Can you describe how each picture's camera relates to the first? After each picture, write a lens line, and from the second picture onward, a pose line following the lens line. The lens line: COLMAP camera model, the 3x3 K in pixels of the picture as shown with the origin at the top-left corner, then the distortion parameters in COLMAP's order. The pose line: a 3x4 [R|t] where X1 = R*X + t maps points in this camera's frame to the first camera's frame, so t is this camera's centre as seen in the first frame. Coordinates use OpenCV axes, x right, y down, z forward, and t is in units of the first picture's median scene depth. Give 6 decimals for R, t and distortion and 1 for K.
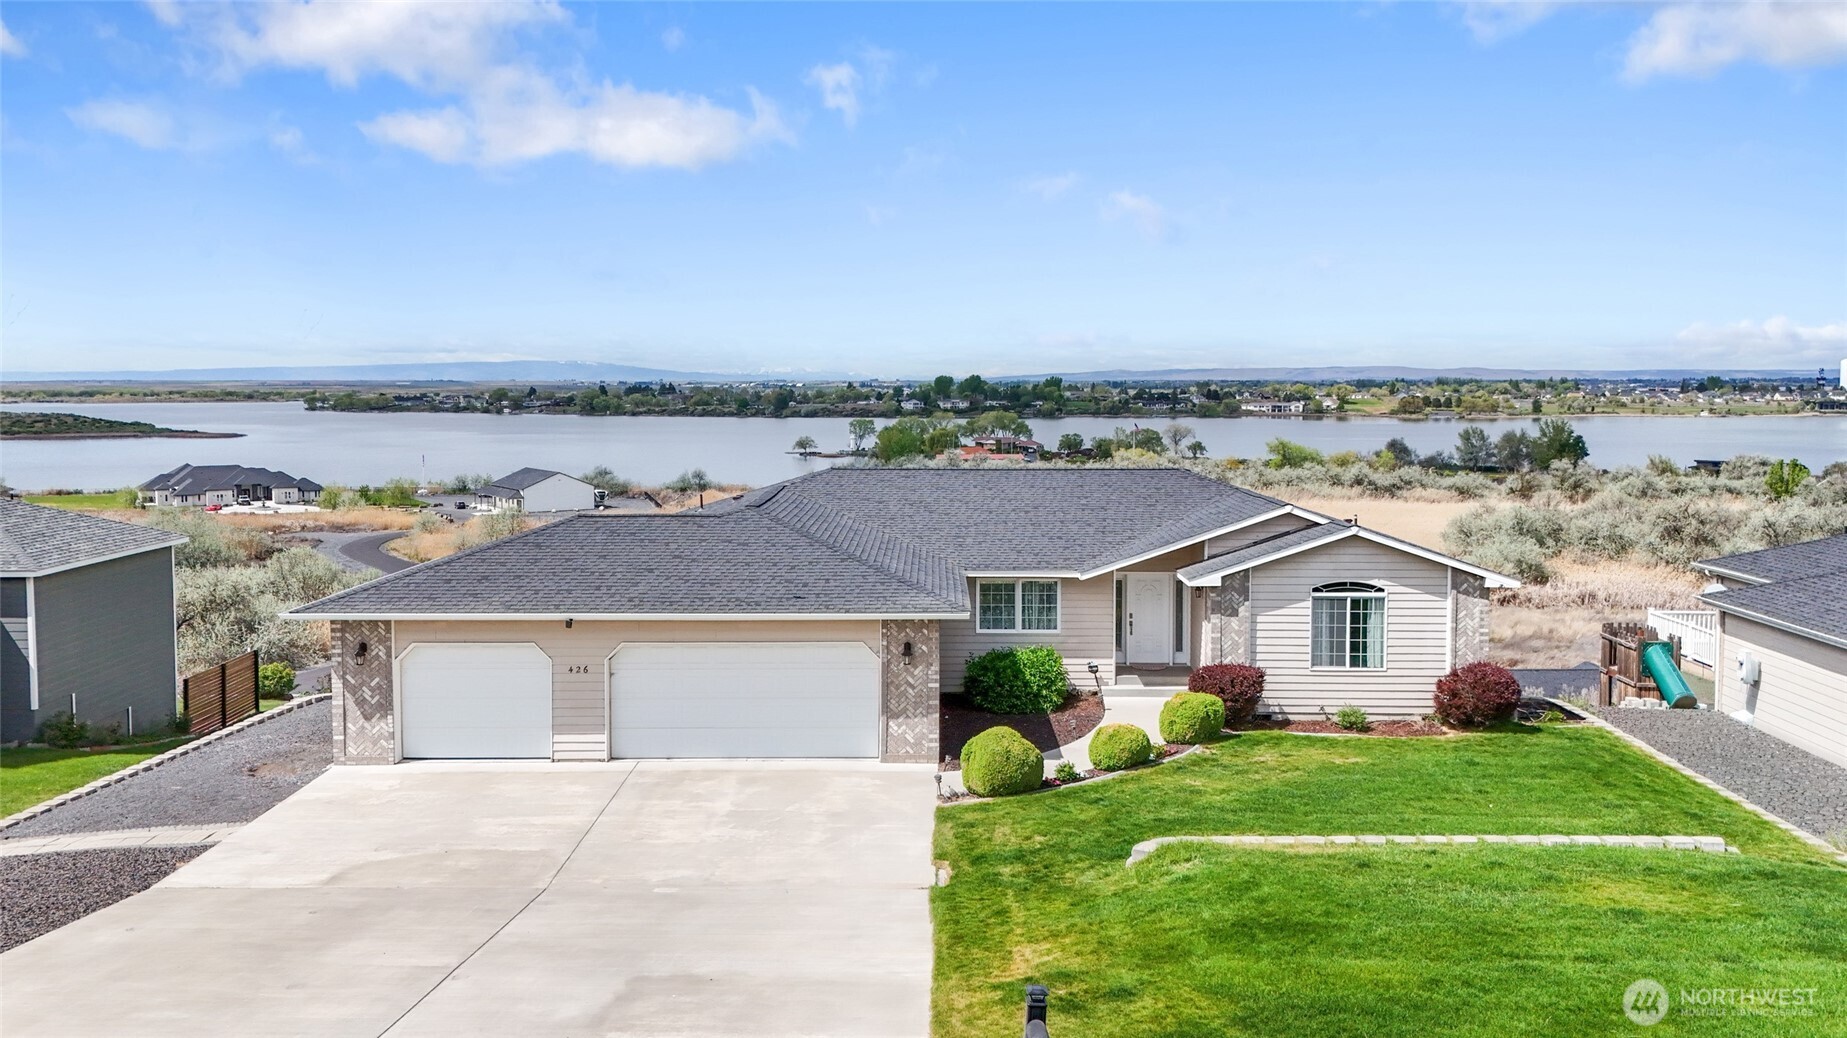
lens RADIAL K [[1428.4, 0, 923.5], [0, 1428.4, 519.0], [0, 0, 1]] dist [0.007635, 0.001369]
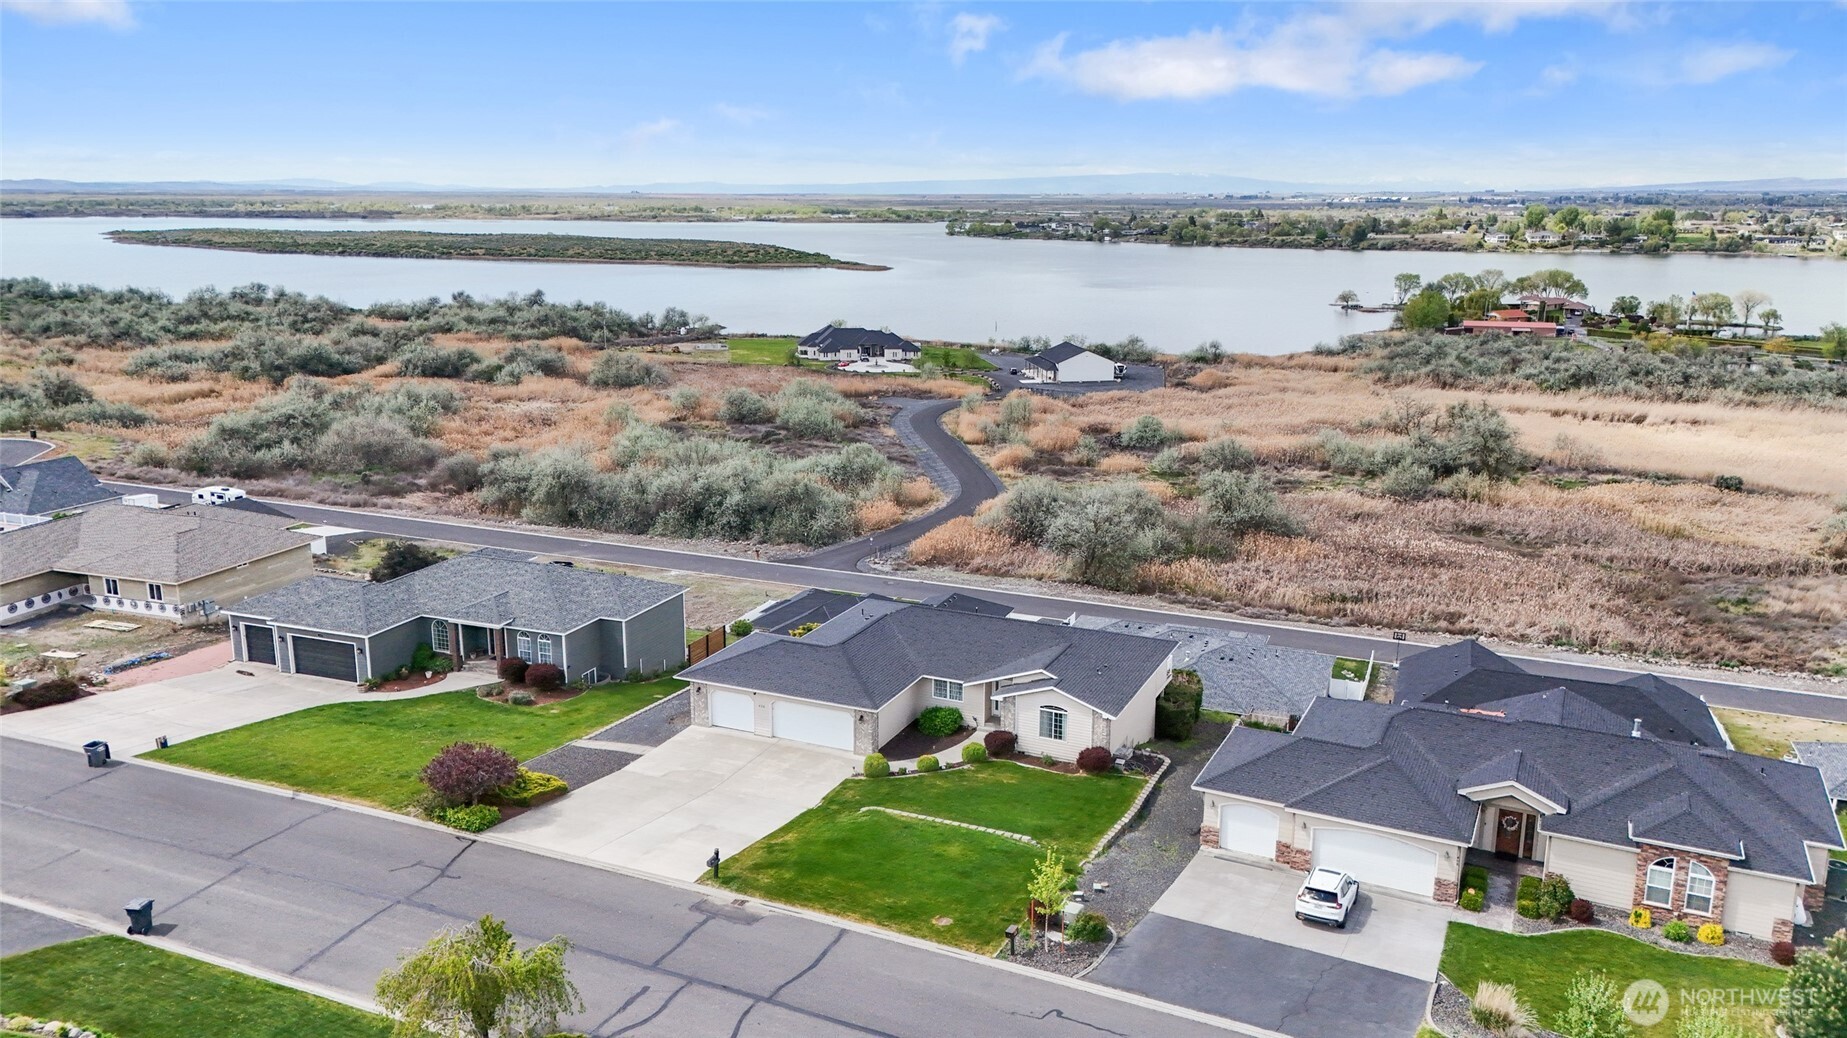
lens RADIAL K [[1351.2, 0, 923.5], [0, 1351.2, 519.0], [0, 0, 1]] dist [0.089133, 0.000546]
pose [[0.904174, 0.096726, -0.416069, 0.072906], [-0.030729, 0.986231, 0.162495, -0.045498], [0.426058, -0.134138, 0.894696, -0.080170]]
